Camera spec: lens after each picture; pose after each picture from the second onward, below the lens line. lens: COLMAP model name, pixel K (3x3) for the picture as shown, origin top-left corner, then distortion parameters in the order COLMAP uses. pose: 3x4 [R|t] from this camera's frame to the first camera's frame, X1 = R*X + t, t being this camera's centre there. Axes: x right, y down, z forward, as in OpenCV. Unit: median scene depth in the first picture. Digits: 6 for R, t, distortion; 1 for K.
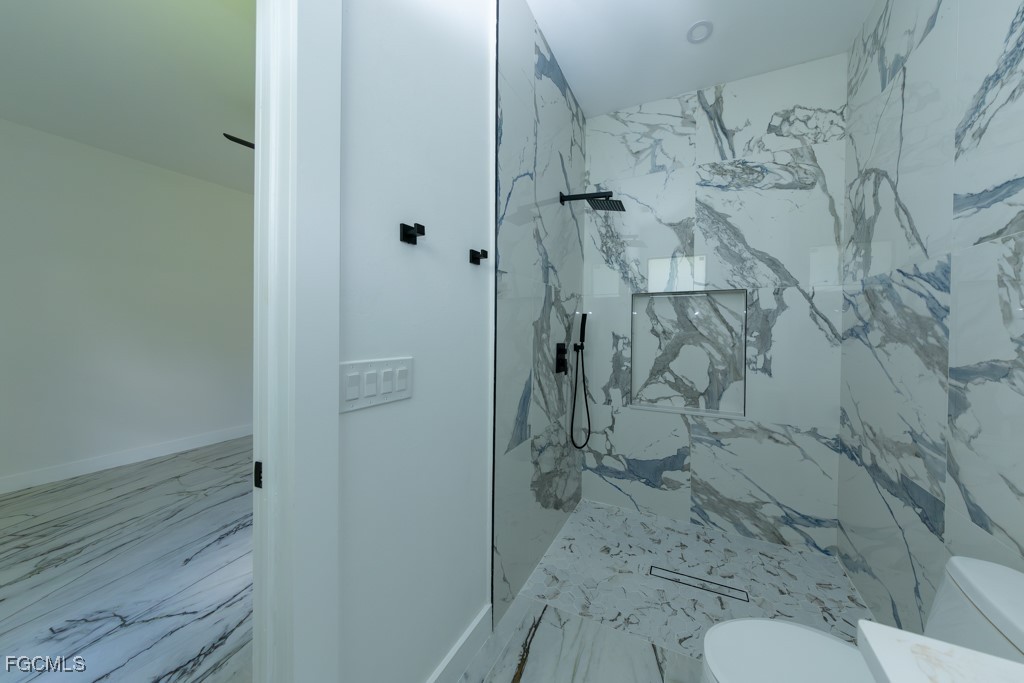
lens RADIAL K [[315.6, 0, 571.8], [0, 315.6, 330.7], [0, 0, 1]] dist [0.003481, -0.001002]
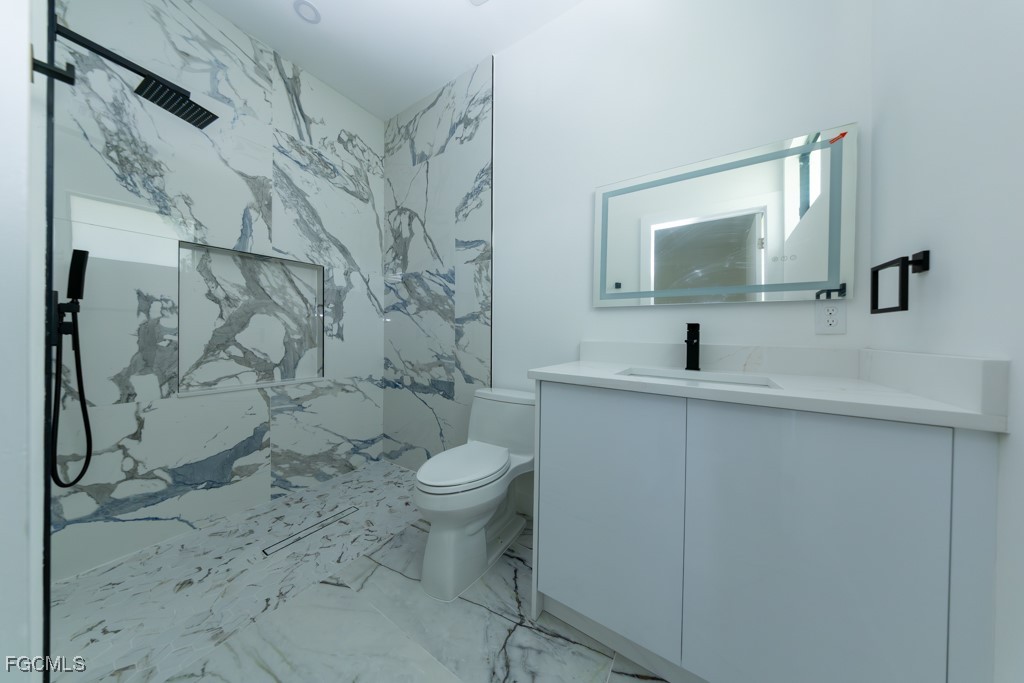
lens RADIAL K [[294.7, 0, 513.8], [0, 294.7, 330.7], [0, 0, 1]] dist [0.004446, -0.000797]
pose [[0.193967, -0.004963, 0.980996, -0.451926], [0.004252, 0.999982, 0.004219, 0.124245], [-0.980999, 0.003353, 0.193984, 0.141548]]
